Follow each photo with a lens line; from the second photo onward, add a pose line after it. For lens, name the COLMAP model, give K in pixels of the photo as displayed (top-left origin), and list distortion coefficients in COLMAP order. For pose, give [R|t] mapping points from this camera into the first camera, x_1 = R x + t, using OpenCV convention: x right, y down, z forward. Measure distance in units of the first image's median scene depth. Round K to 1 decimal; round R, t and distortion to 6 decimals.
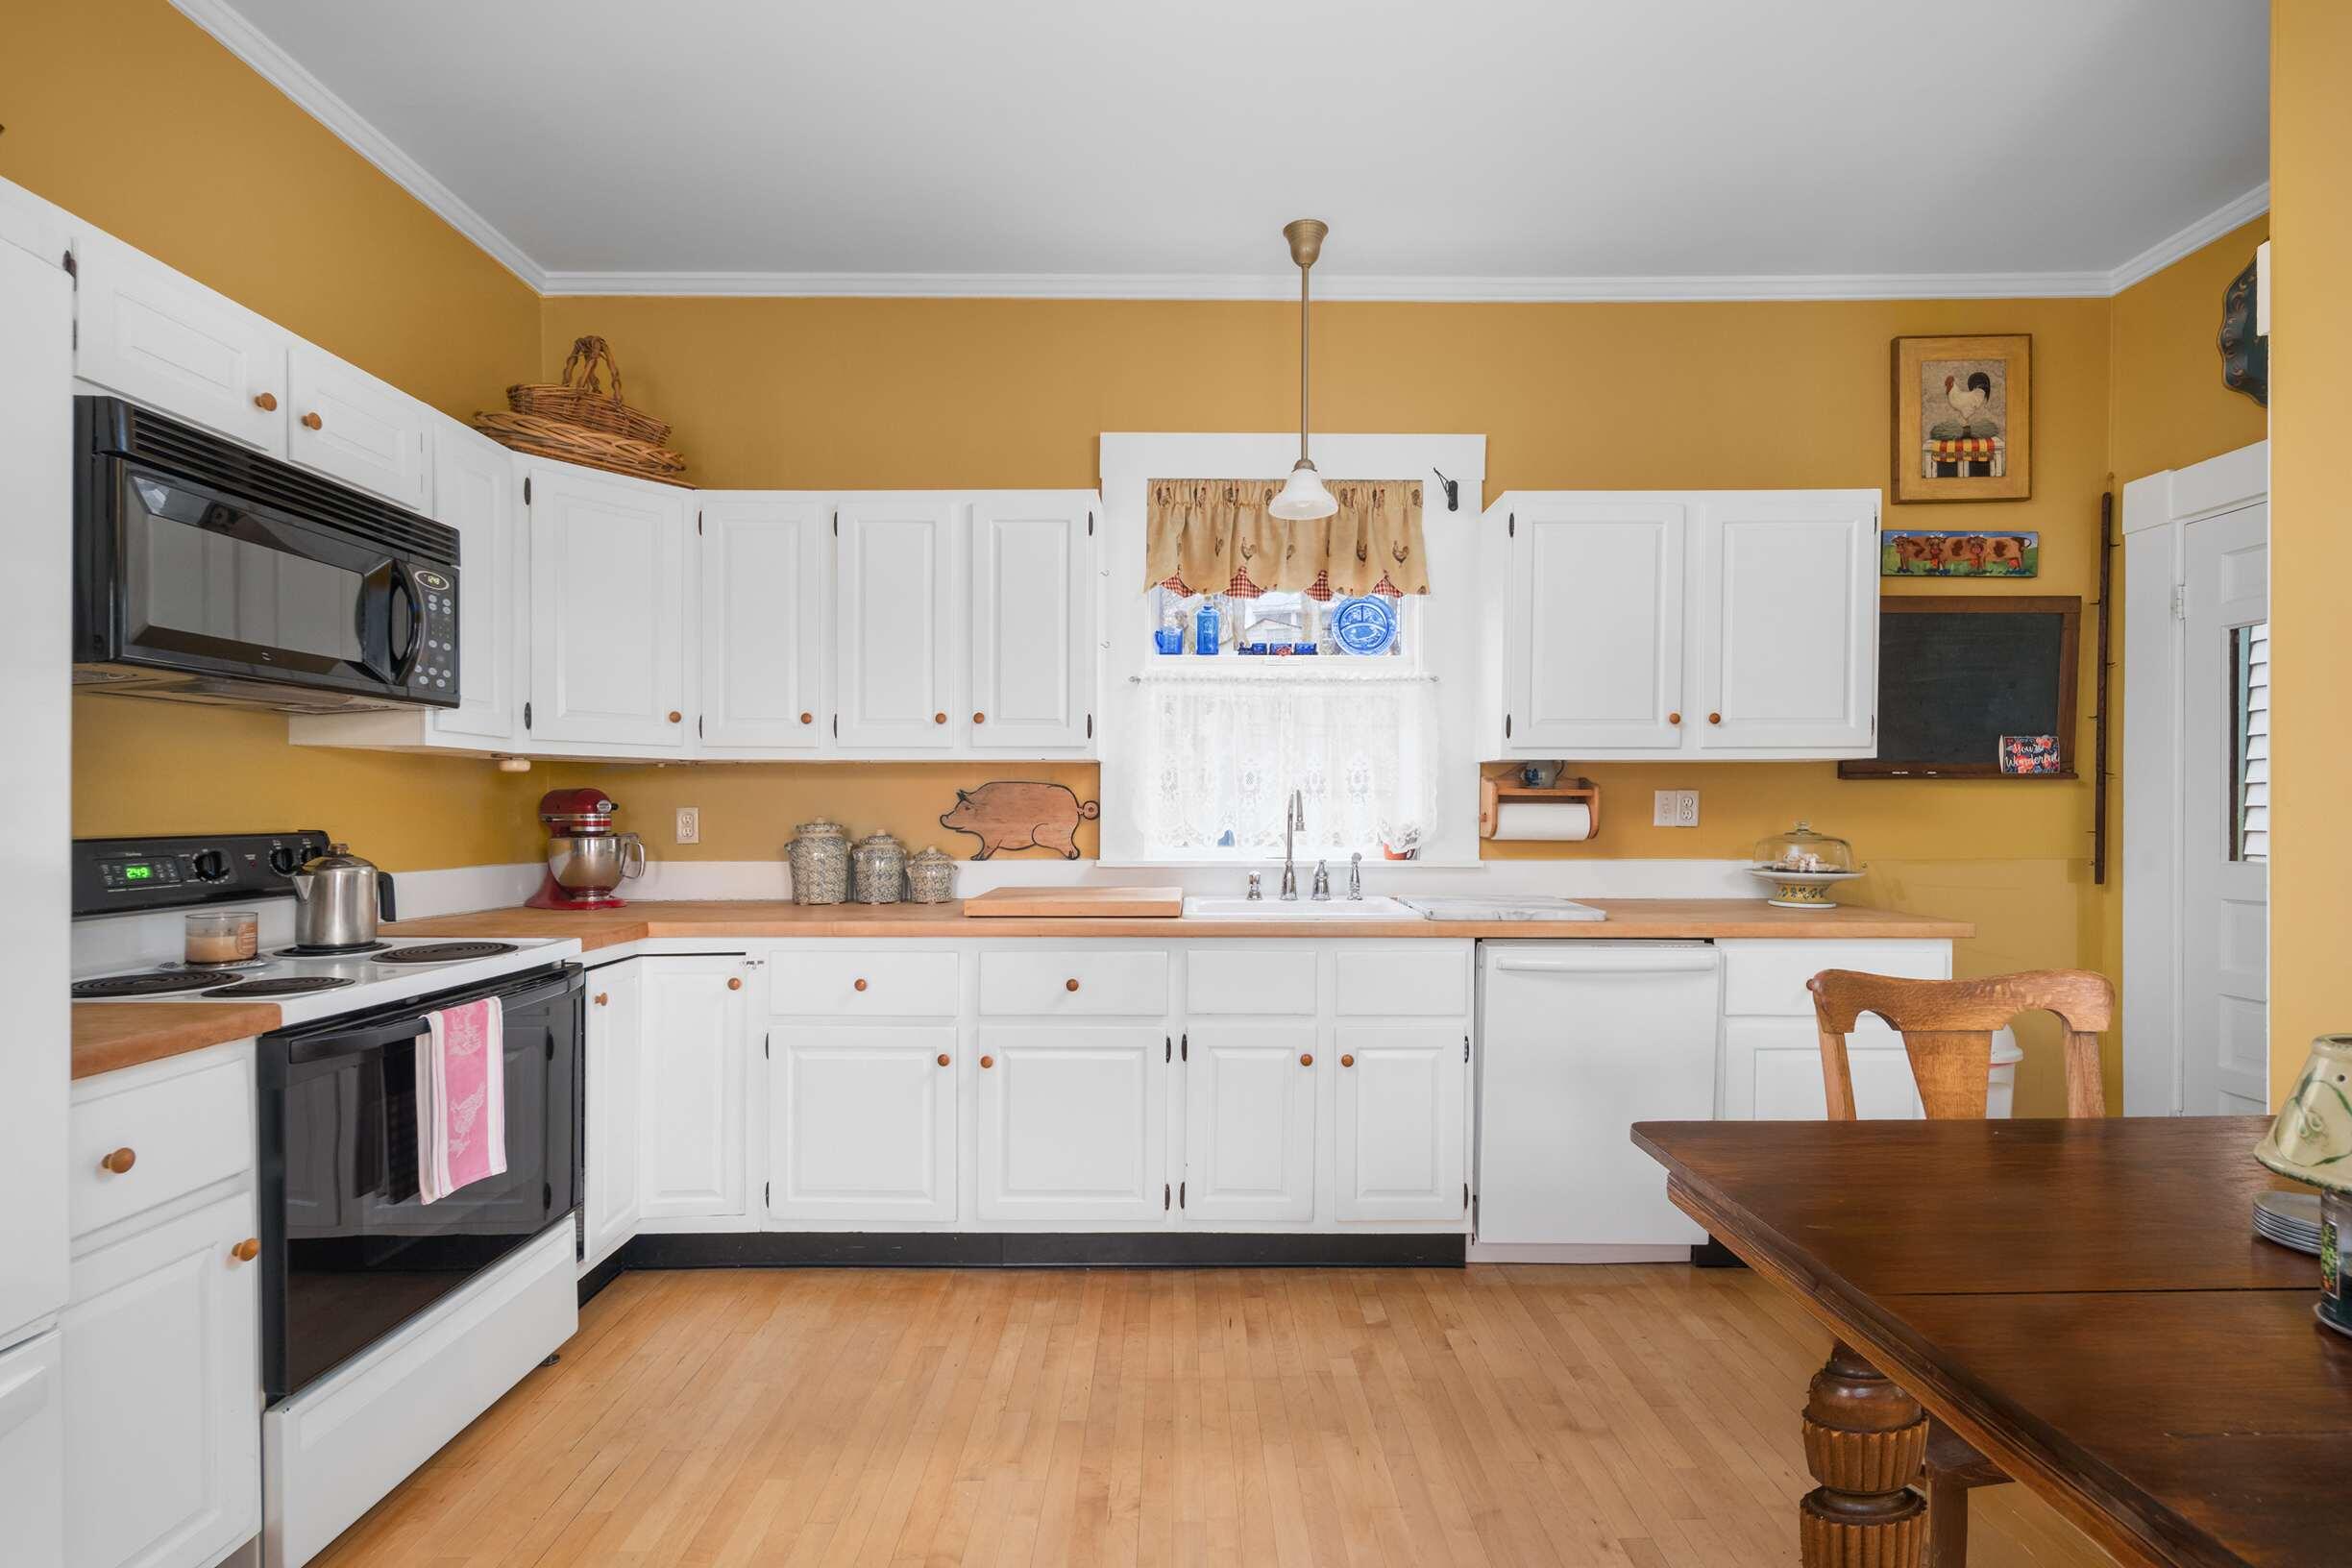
lens RADIAL K [[1024.9, 0, 1181.1], [0, 1024.9, 804.5], [0, 0, 1]] dist [0.001243, 0.000214]
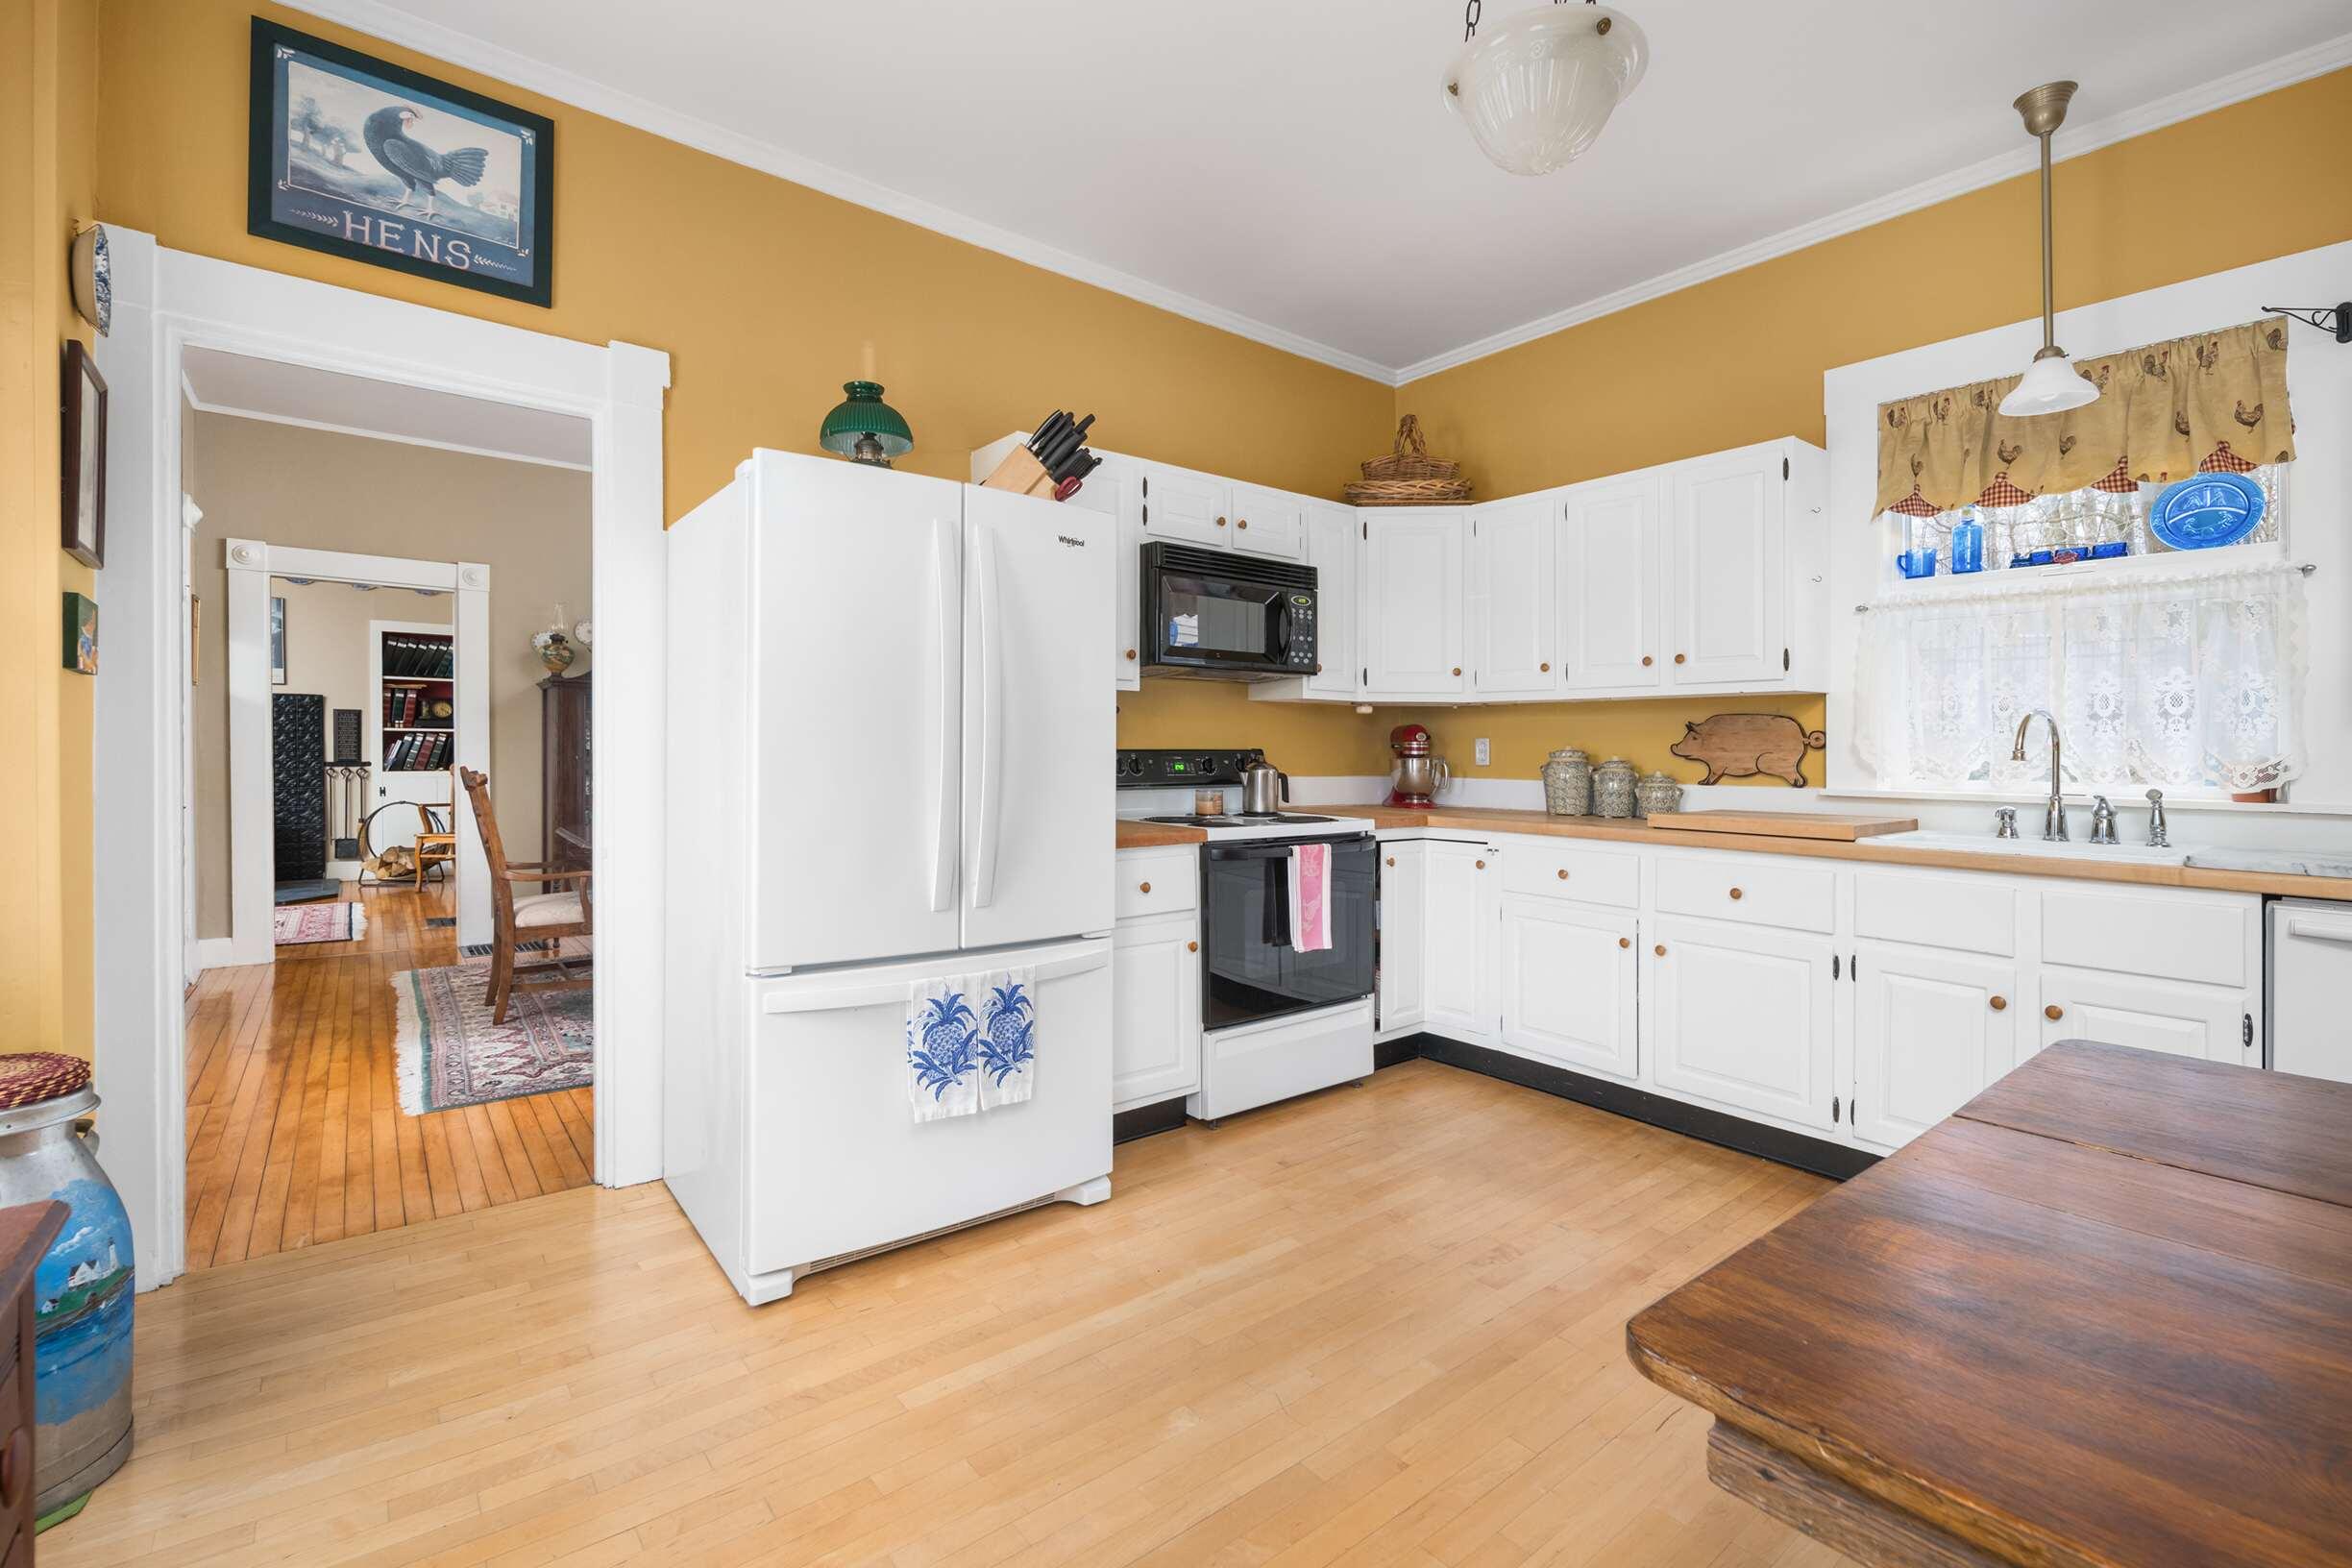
lens RADIAL K [[1028.3, 0, 1174.5], [0, 1028.3, 747.7], [0, 0, 1]] dist [0.000021, -0.000136]
pose [[0.615715, 0.004510, -0.787956, 0.362999], [-0.005160, 0.999985, 0.001692, 0.016536], [0.787952, 0.003023, 0.615729, -0.157826]]
